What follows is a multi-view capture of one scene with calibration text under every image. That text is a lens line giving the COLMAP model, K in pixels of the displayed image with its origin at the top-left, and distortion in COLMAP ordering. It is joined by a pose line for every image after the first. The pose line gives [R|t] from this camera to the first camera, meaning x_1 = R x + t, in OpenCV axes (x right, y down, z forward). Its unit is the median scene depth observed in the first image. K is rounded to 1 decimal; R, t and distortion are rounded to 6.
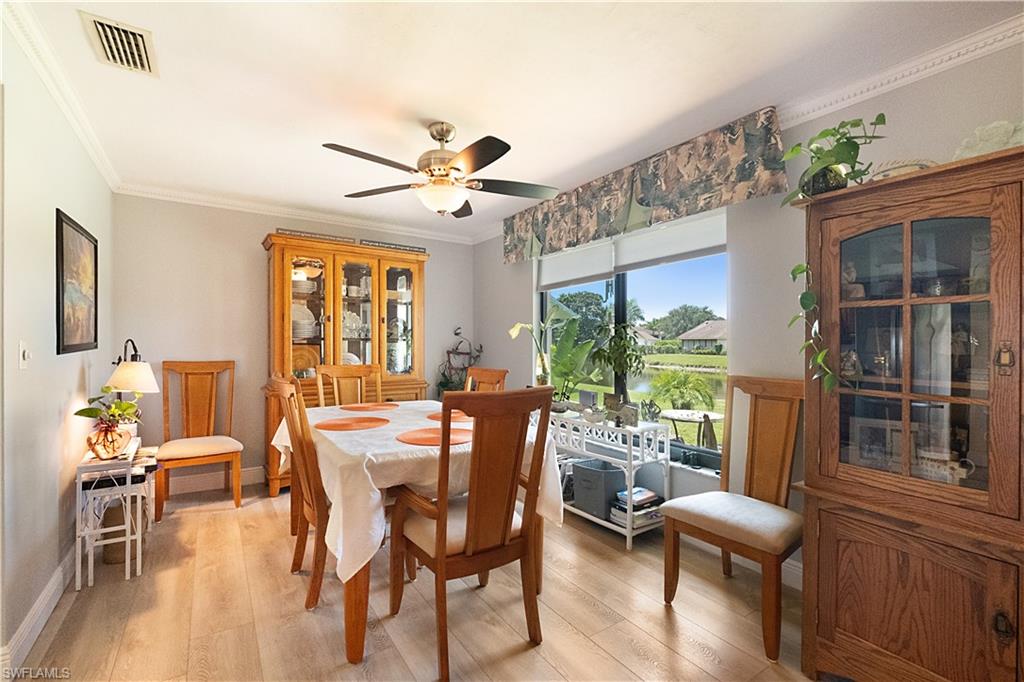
lens RADIAL K [[441.9, 0, 512.5], [0, 441.9, 347.2], [0, 0, 1]] dist [0.000532, -0.004658]
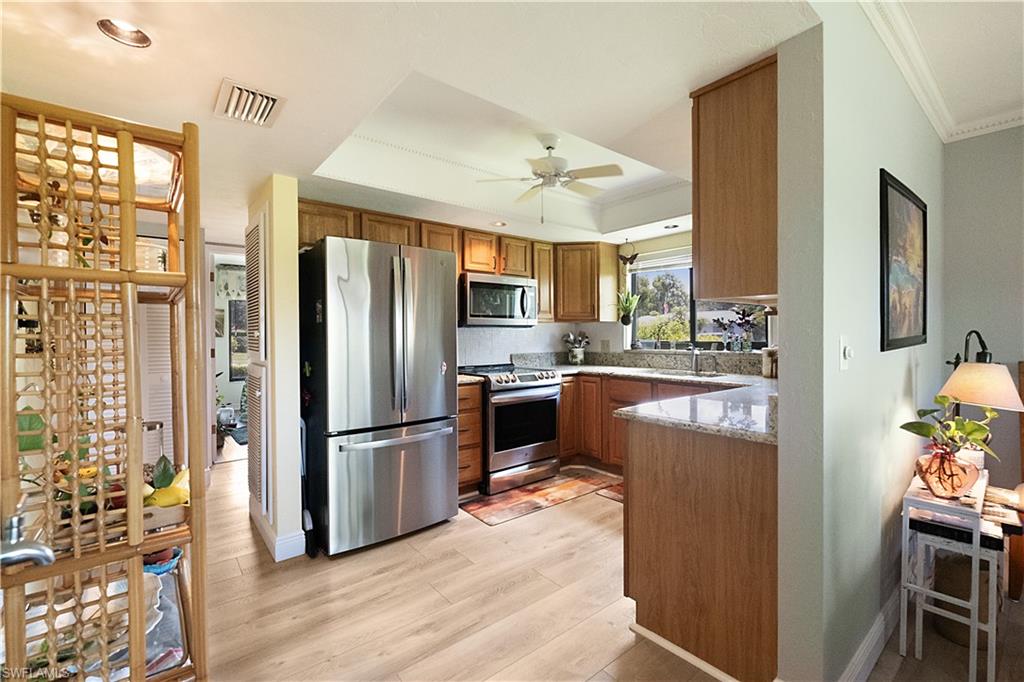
lens RADIAL K [[443.7, 0, 514.8], [0, 443.7, 339.0], [0, 0, 1]] dist [-0.000435, -0.000788]
pose [[0.084530, 0.004402, -0.996411, -0.247805], [0.000144, 0.999990, 0.004430, -0.008400], [0.996421, -0.000518, 0.084528, 0.230401]]
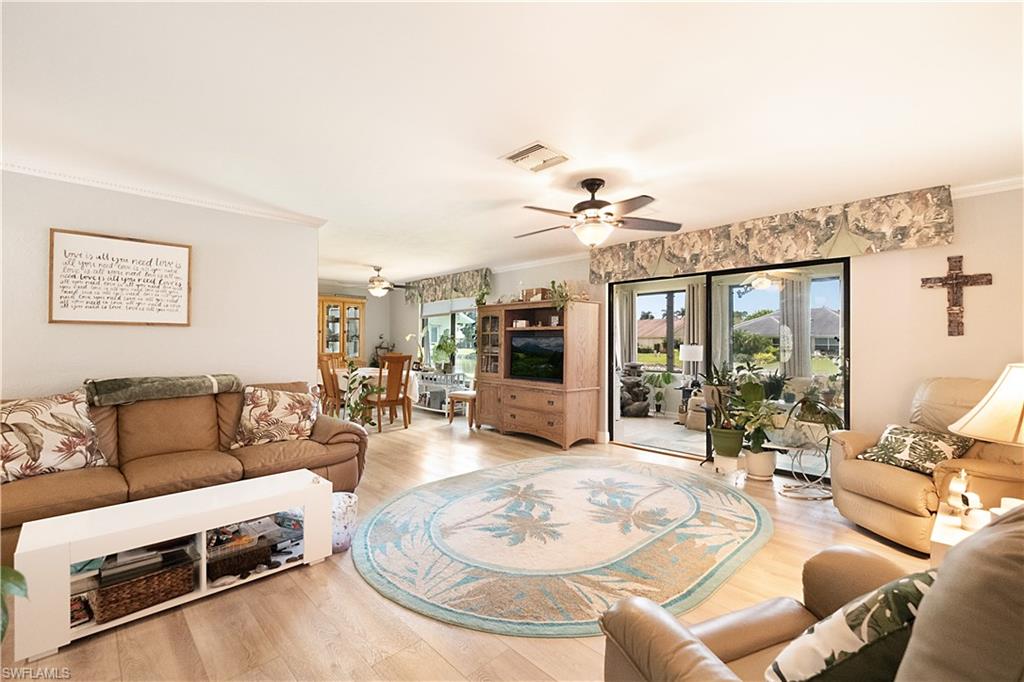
lens RADIAL K [[443.2, 0, 512.9], [0, 443.2, 331.4], [0, 0, 1]] dist [-0.001063, -0.000959]
pose [[0.985124, 0.003457, 0.171813, 0.218679], [0.002105, 0.999480, -0.032180, 0.009864], [-0.171835, 0.032063, 0.984604, -2.024158]]
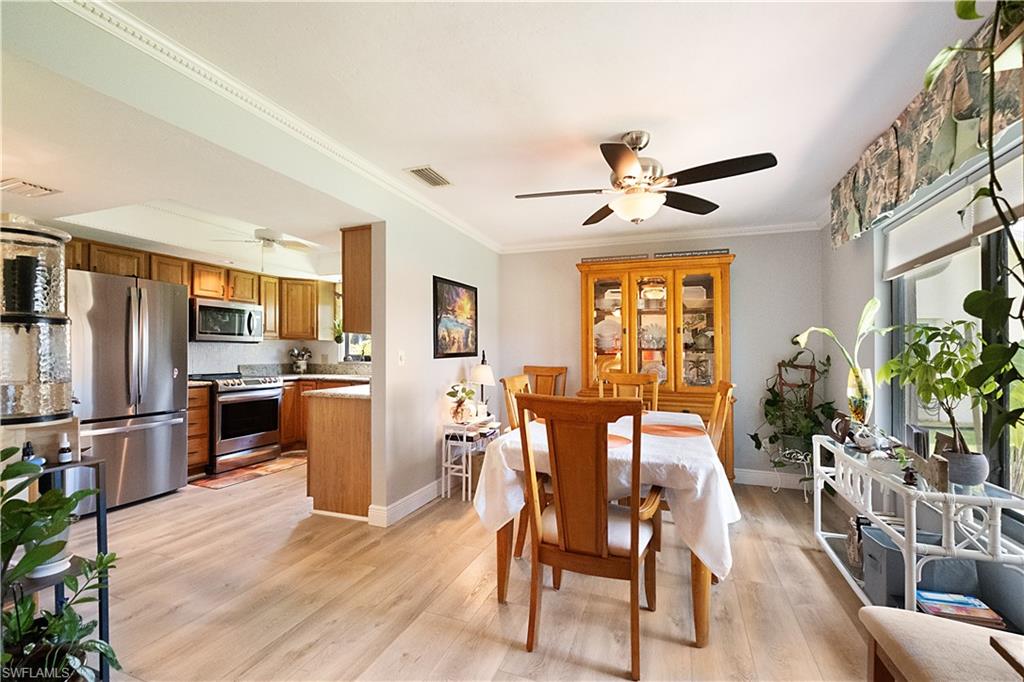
lens RADIAL K [[444.0, 0, 514.0], [0, 444.0, 355.1], [0, 0, 1]] dist [-0.002212, -0.000982]
pose [[0.578783, 0.004928, -0.815467, 0.519385], [-0.010928, 0.999939, -0.001713, 0.001238], [0.815409, 0.009903, 0.578801, 0.208687]]
